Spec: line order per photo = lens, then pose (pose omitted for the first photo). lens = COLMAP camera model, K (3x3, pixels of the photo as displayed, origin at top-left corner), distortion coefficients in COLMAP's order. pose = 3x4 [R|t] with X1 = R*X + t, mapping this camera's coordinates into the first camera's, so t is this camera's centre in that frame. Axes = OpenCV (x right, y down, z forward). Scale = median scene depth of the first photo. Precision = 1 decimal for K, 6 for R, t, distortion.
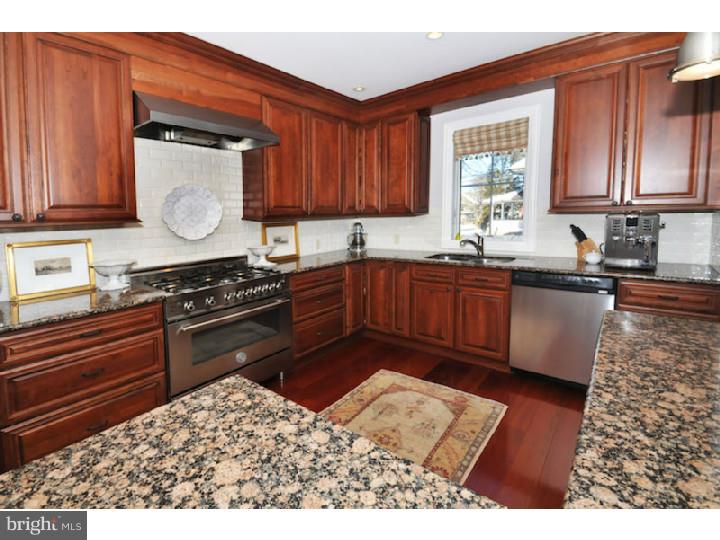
lens RADIAL K [[336.1, 0, 341.9], [0, 336.1, 232.0], [0, 0, 1]] dist [-0.001168, -0.001521]
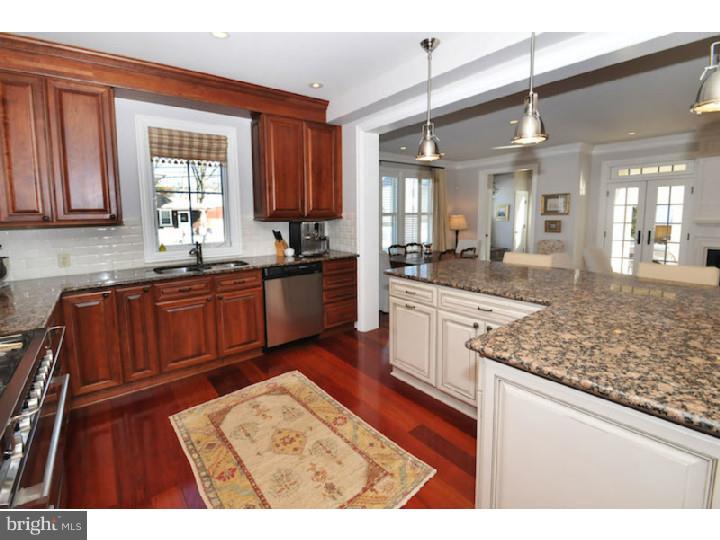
lens RADIAL K [[338.1, 0, 360.2], [0, 338.1, 254.0], [0, 0, 1]] dist [0.001483, 0.000318]
pose [[0.188435, -0.087968, 0.978138, -0.640632], [0.063399, 0.994992, 0.077270, -0.009734], [-0.980037, 0.047453, 0.193069, 0.453527]]
